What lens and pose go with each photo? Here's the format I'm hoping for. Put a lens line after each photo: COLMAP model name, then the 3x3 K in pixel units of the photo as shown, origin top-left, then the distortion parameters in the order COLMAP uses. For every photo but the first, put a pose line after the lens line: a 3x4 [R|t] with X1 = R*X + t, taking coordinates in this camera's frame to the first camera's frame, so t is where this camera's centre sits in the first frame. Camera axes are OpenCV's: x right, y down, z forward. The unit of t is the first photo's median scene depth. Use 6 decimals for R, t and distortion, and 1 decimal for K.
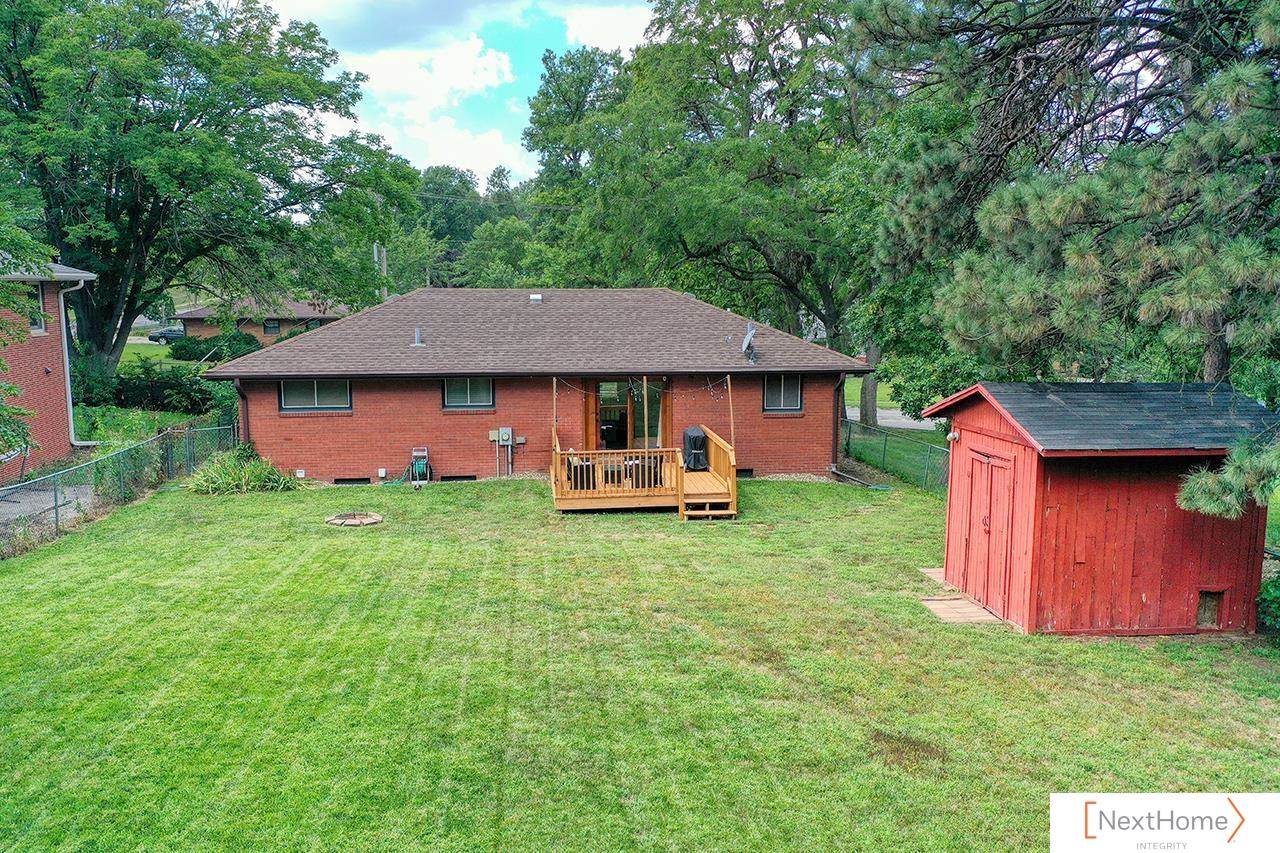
lens RADIAL K [[1023.3, 0, 636.8], [0, 1023.3, 424.2], [0, 0, 1]] dist [0.012362, 0.007857]
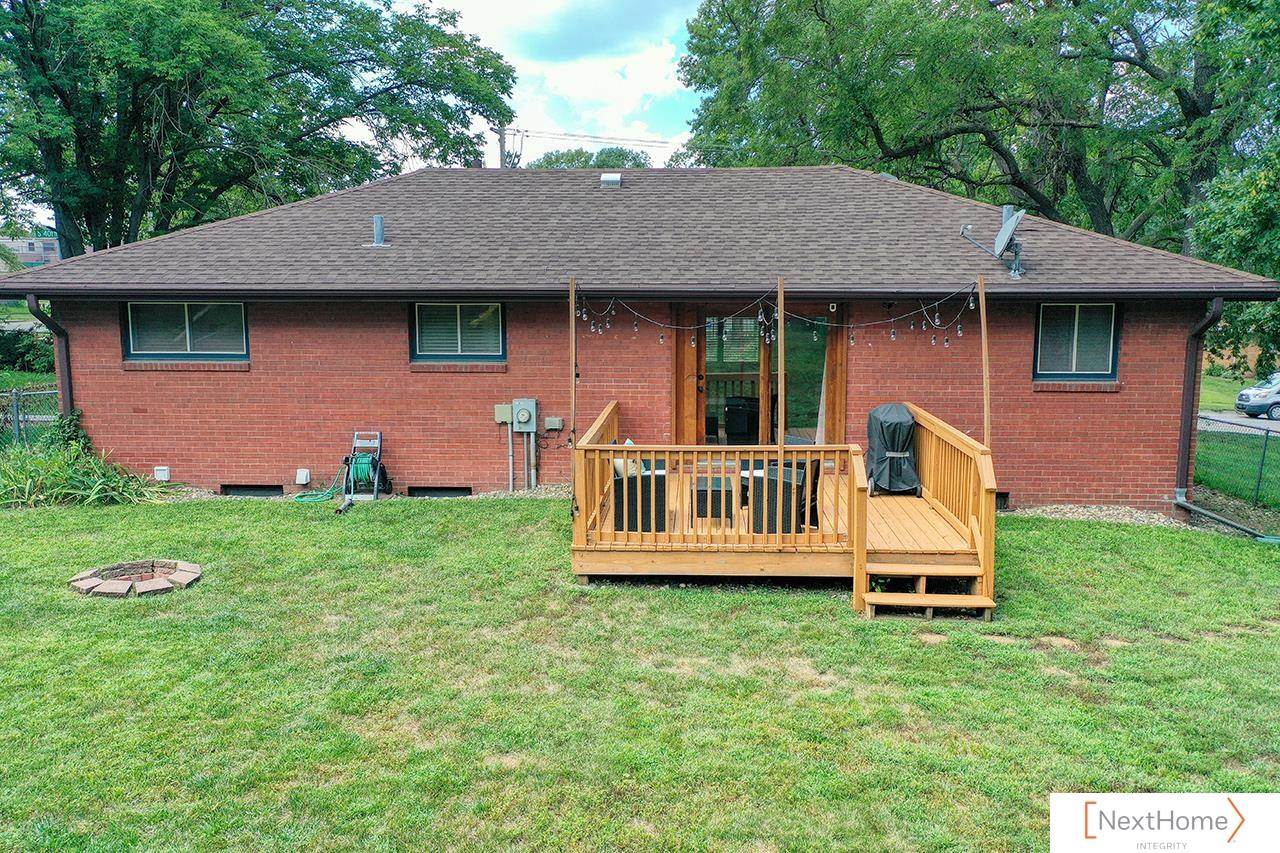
lens RADIAL K [[1023.3, 0, 639.8], [0, 1023.3, 430.3], [0, 0, 1]] dist [0.012362, 0.007857]
pose [[0.984423, 0.025638, -0.173936, 0.023312], [-0.024892, 0.999669, 0.006471, 0.015015], [0.174044, -0.002040, 0.984736, 0.502541]]
